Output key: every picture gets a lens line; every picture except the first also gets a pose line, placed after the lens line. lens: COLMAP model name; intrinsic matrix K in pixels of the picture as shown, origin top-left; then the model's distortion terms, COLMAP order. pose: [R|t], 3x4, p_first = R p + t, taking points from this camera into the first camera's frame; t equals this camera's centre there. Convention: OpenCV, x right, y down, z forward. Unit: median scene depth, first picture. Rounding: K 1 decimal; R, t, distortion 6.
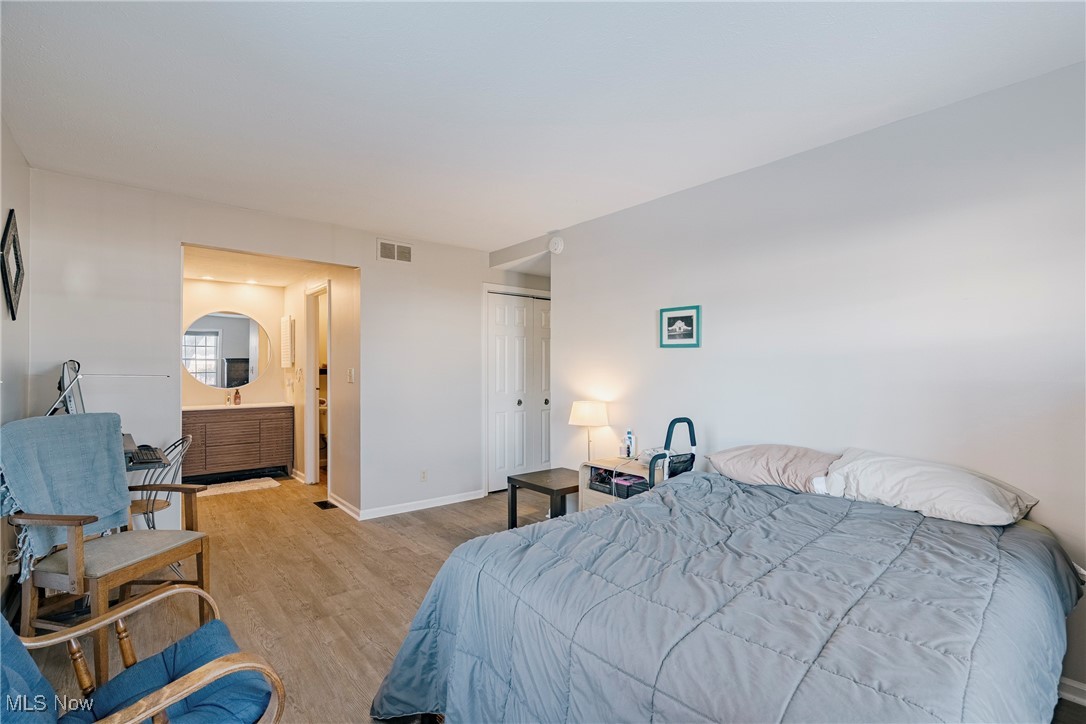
lens RADIAL K [[494.8, 0, 544.4], [0, 494.8, 363.1], [0, 0, 1]] dist [-0.012466, 0.000619]
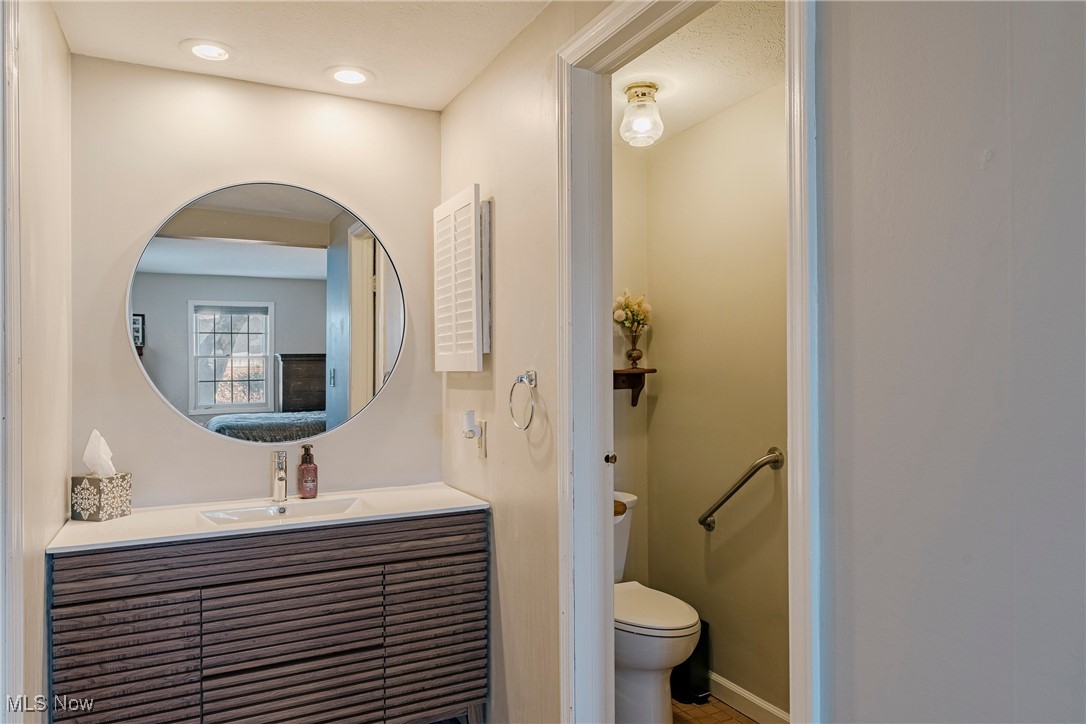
lens RADIAL K [[747.9, 0, 538.1], [0, 747.9, 370.1], [0, 0, 1]] dist [0.010657, 0.001091]
pose [[0.969022, -0.000993, -0.246972, -0.365459], [0.002354, 0.999984, 0.005216, 0.005943], [0.246963, -0.005636, 0.969009, 0.578810]]
